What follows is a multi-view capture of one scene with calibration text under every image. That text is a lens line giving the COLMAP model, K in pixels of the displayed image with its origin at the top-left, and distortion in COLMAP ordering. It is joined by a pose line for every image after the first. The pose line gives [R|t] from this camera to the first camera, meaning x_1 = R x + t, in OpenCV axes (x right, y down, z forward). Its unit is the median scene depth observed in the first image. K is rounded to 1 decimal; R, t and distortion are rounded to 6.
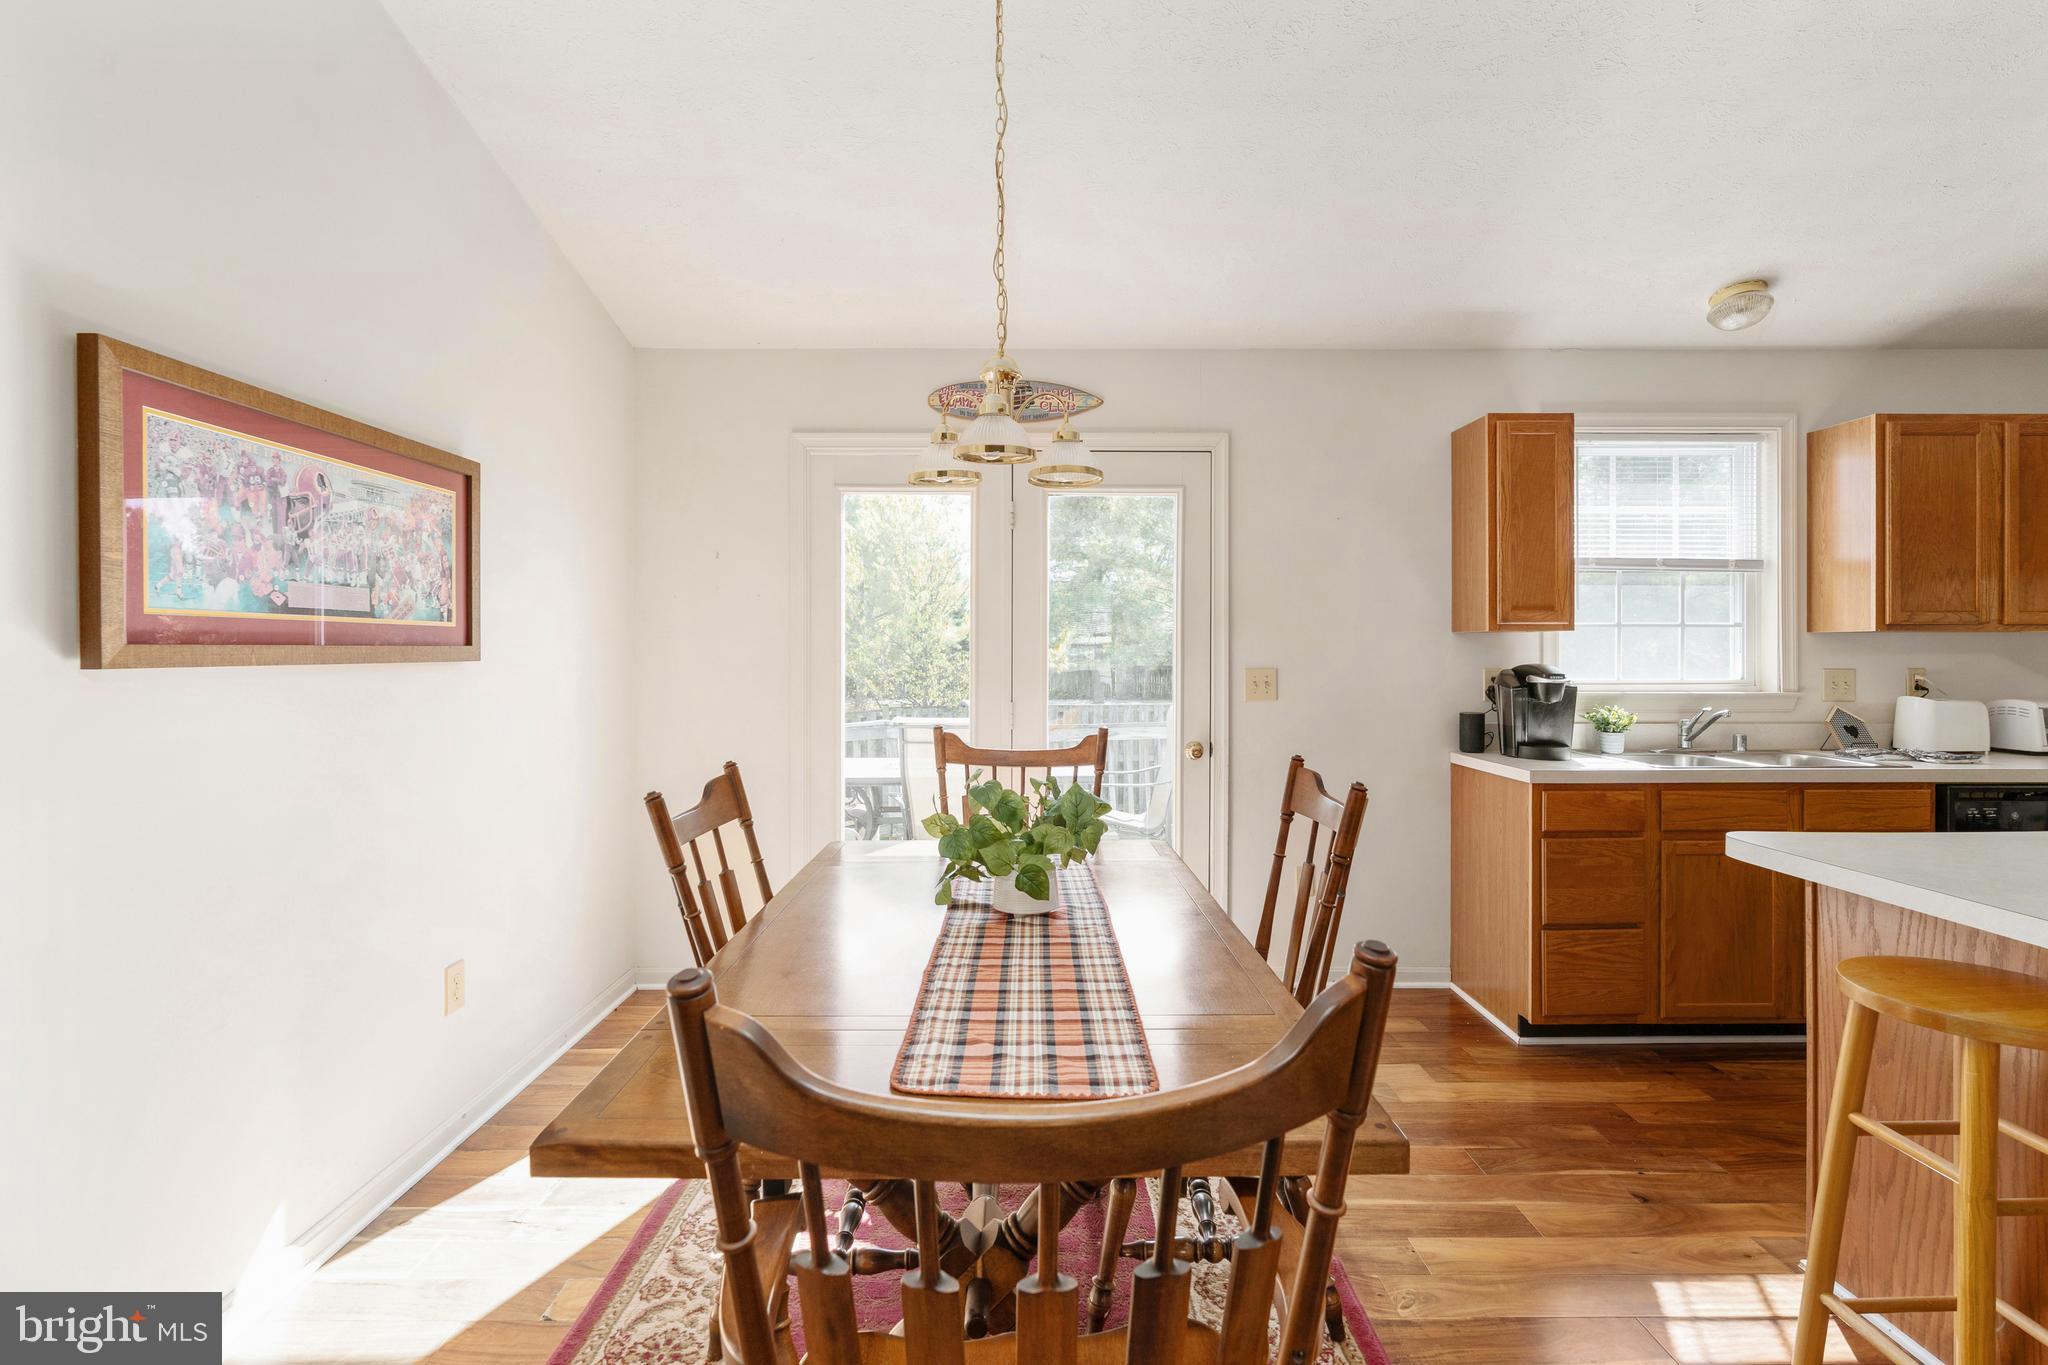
lens RADIAL K [[955.5, 0, 1026.3], [0, 955.5, 662.2], [0, 0, 1]] dist [-0.004810, -0.000619]
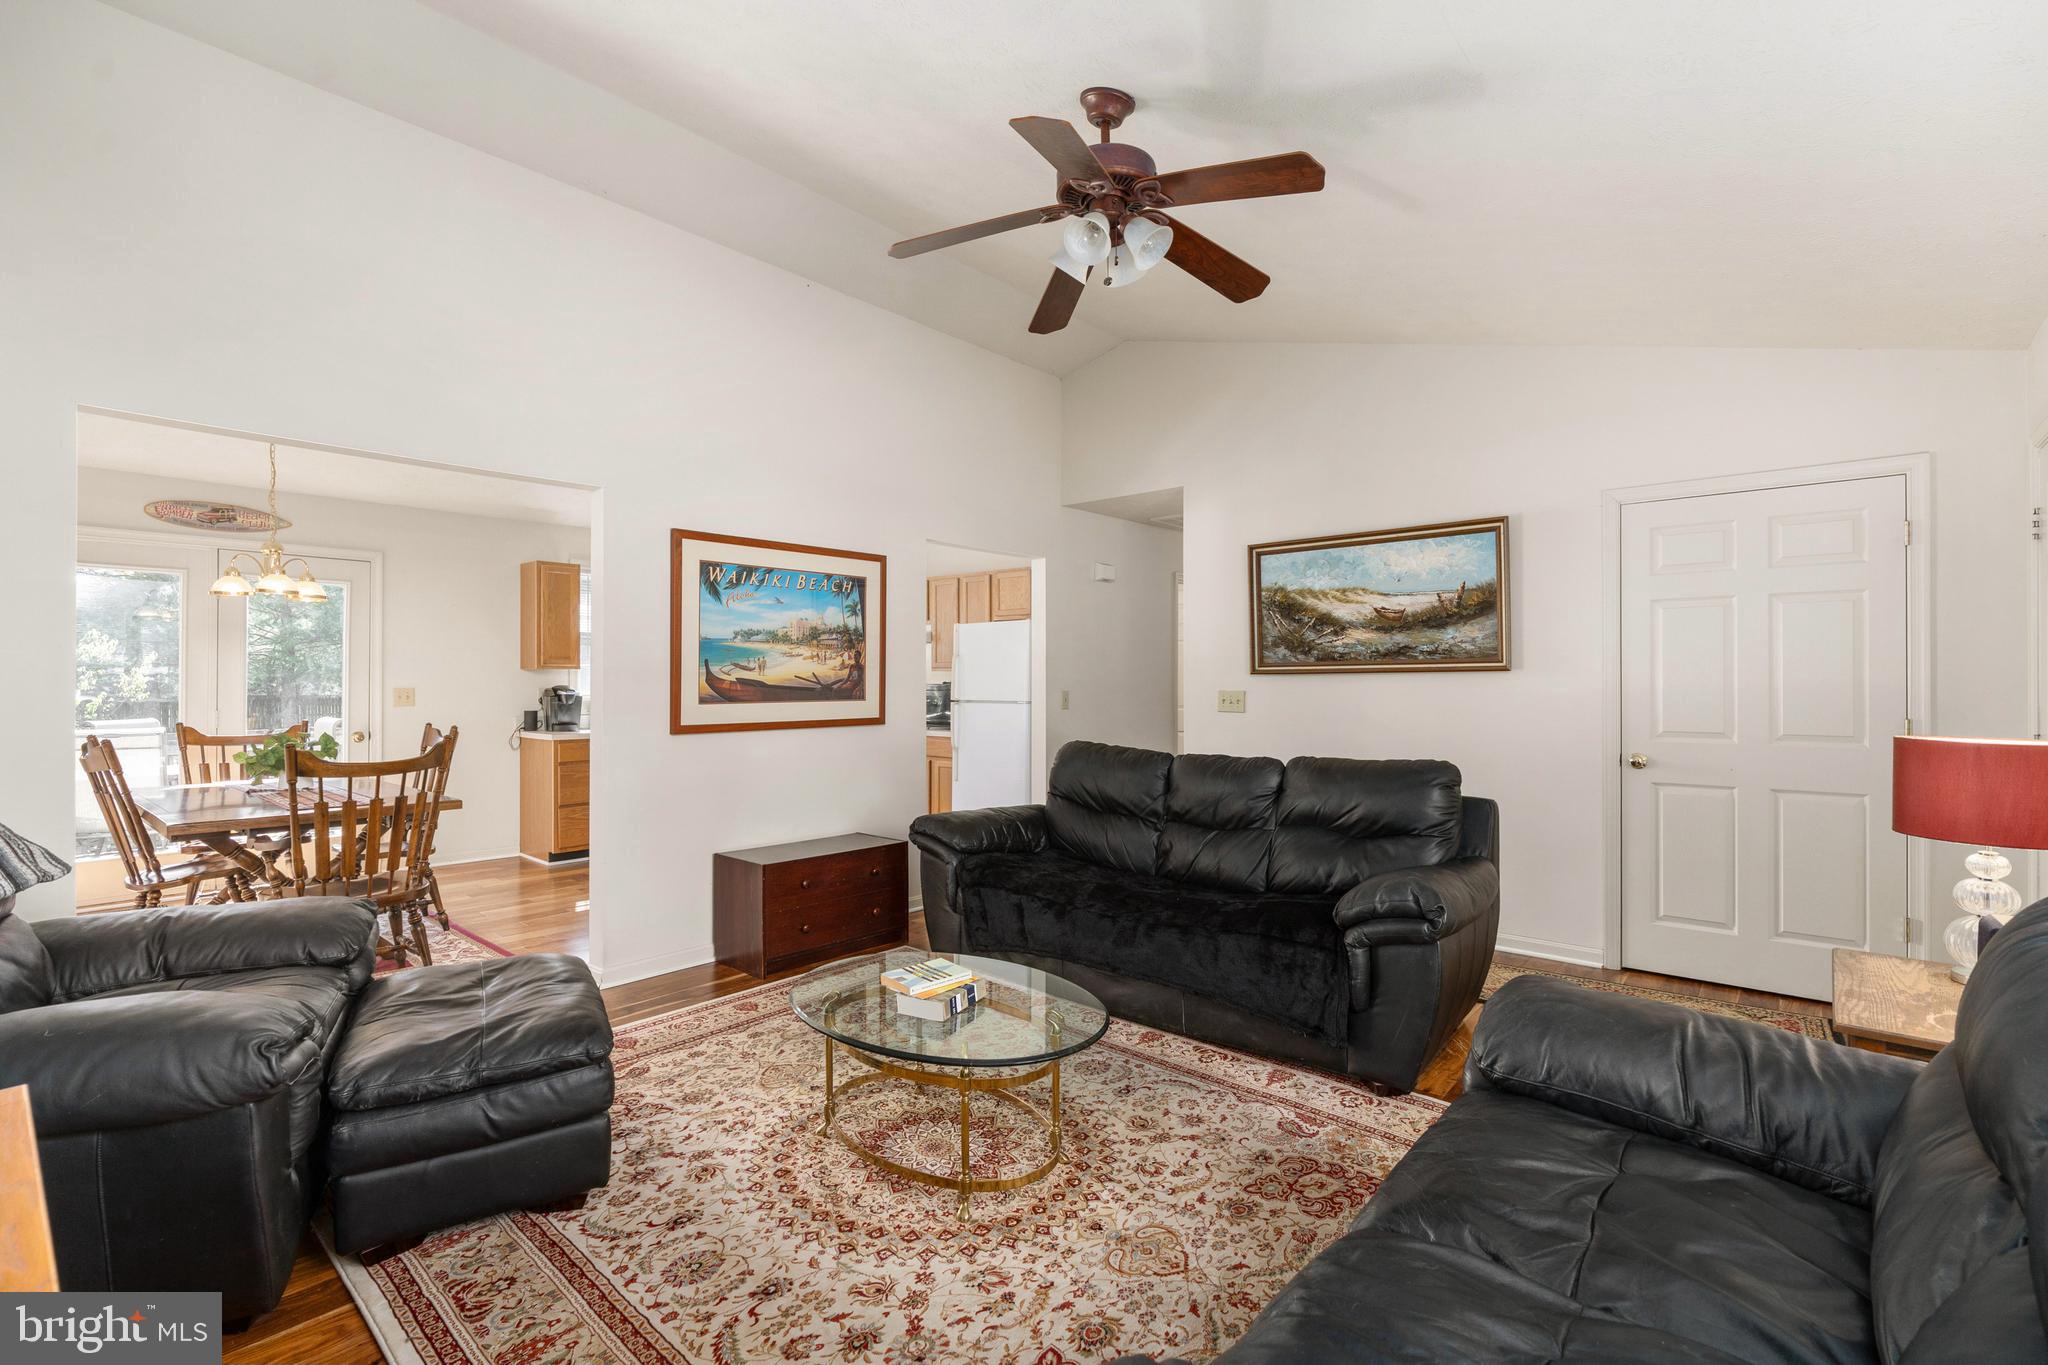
lens RADIAL K [[930.9, 0, 1023.6], [0, 930.9, 683.4], [0, 0, 1]] dist [-0.001905, 0.001551]
pose [[0.660620, 0.000805, 0.750720, -0.477348], [0.004287, 0.999979, -0.004844, 0.018494], [-0.750708, 0.006418, 0.660603, -1.645009]]
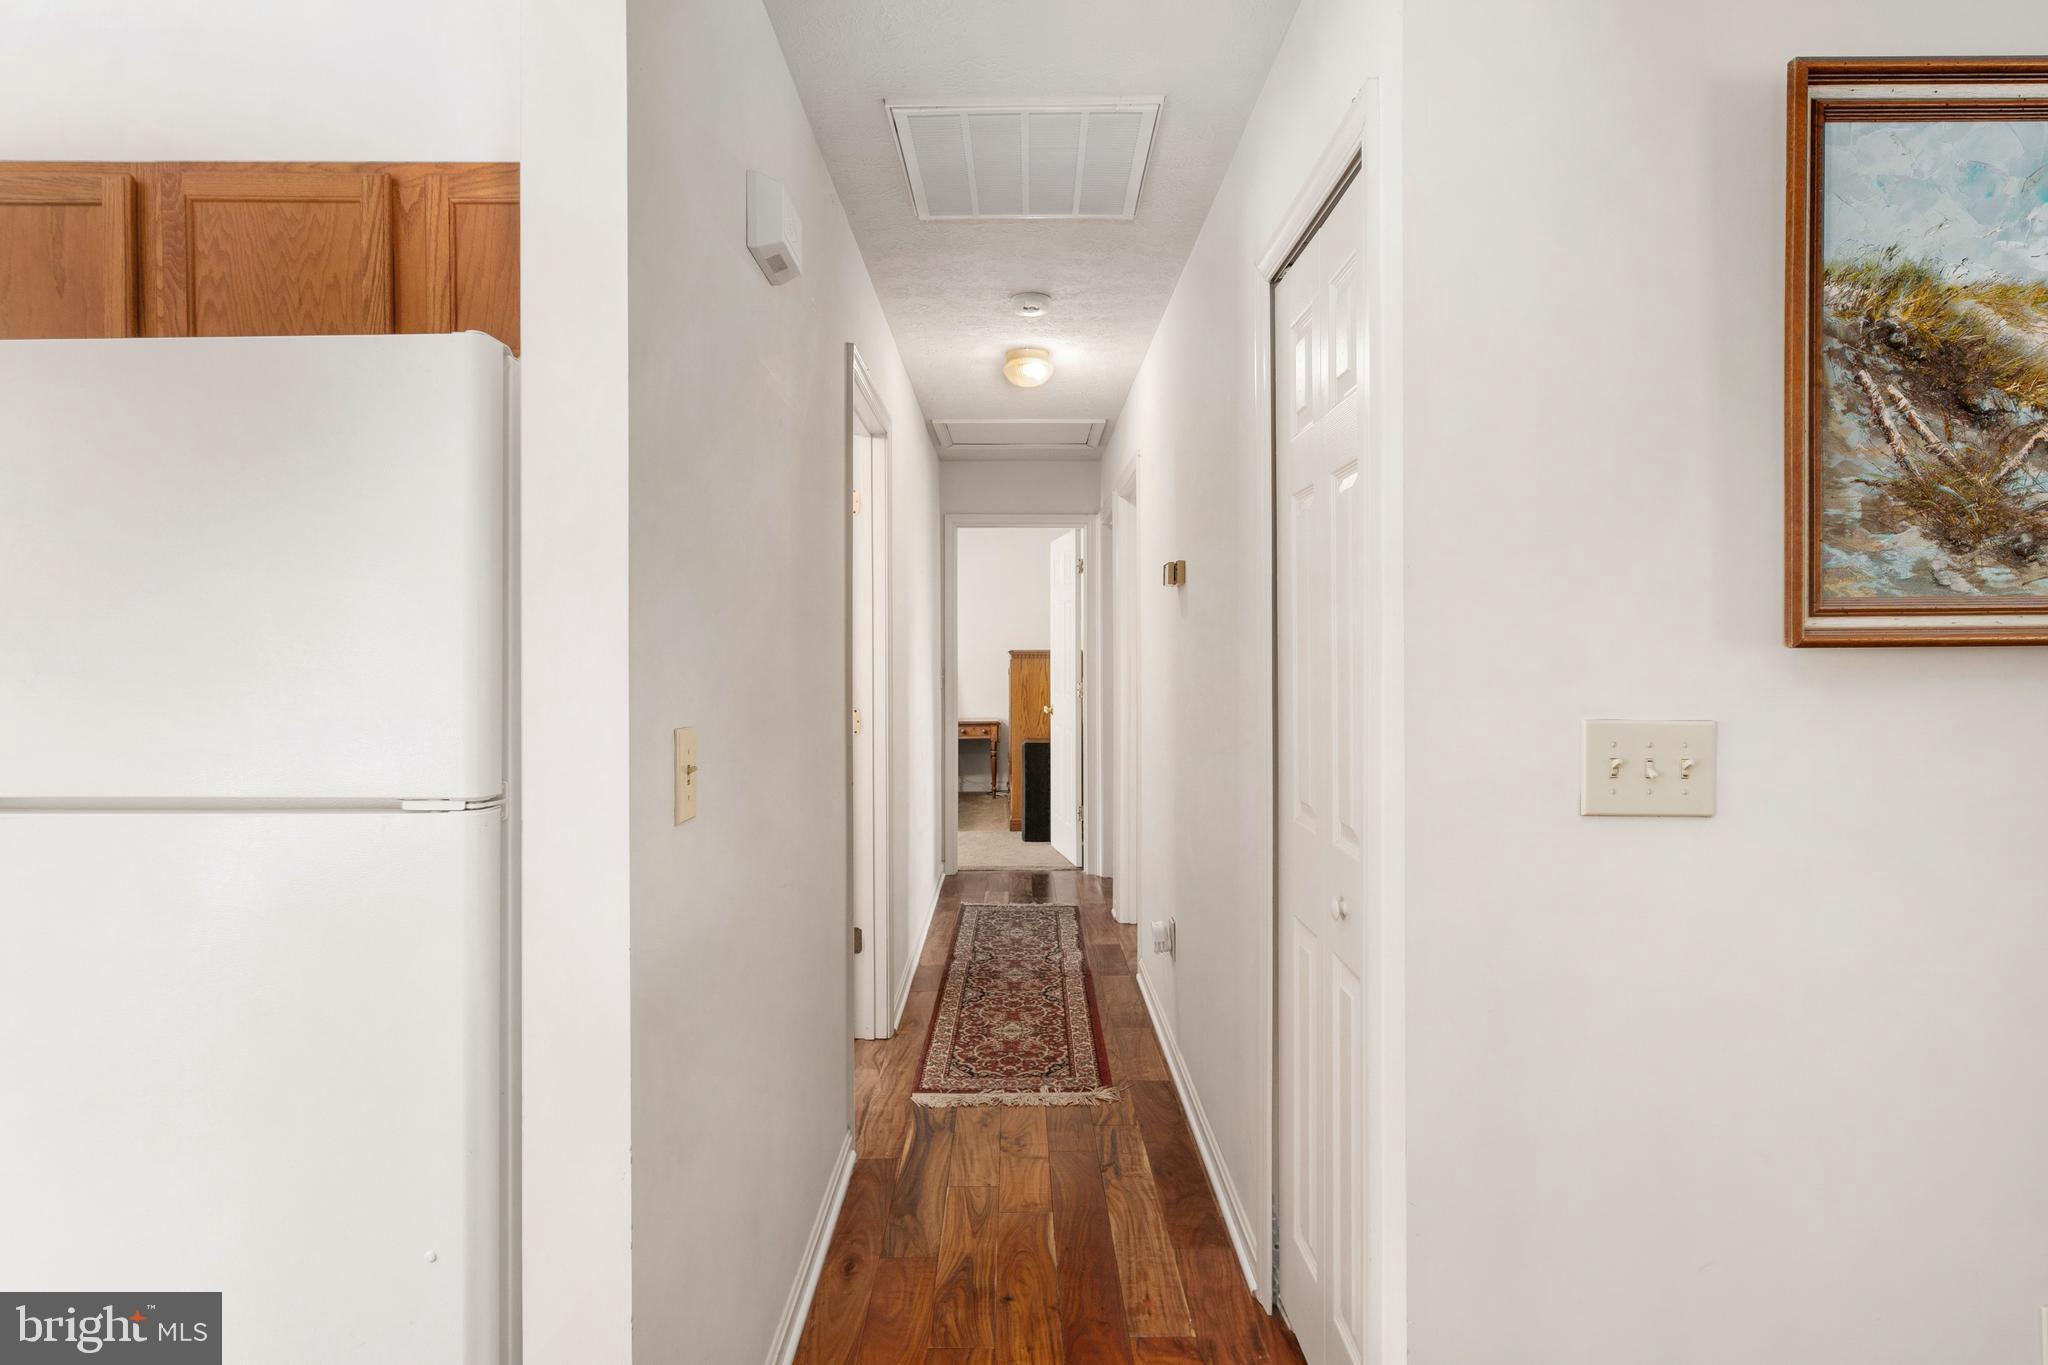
lens RADIAL K [[1085.8, 0, 1014.3], [0, 1085.8, 654.3], [0, 0, 1]] dist [0.005781, 0.000538]
pose [[-0.005806, 0.006232, 0.999964, 1.106771], [0.010595, 0.999925, -0.006170, -0.011650], [-0.999927, 0.010559, -0.005872, -0.036230]]
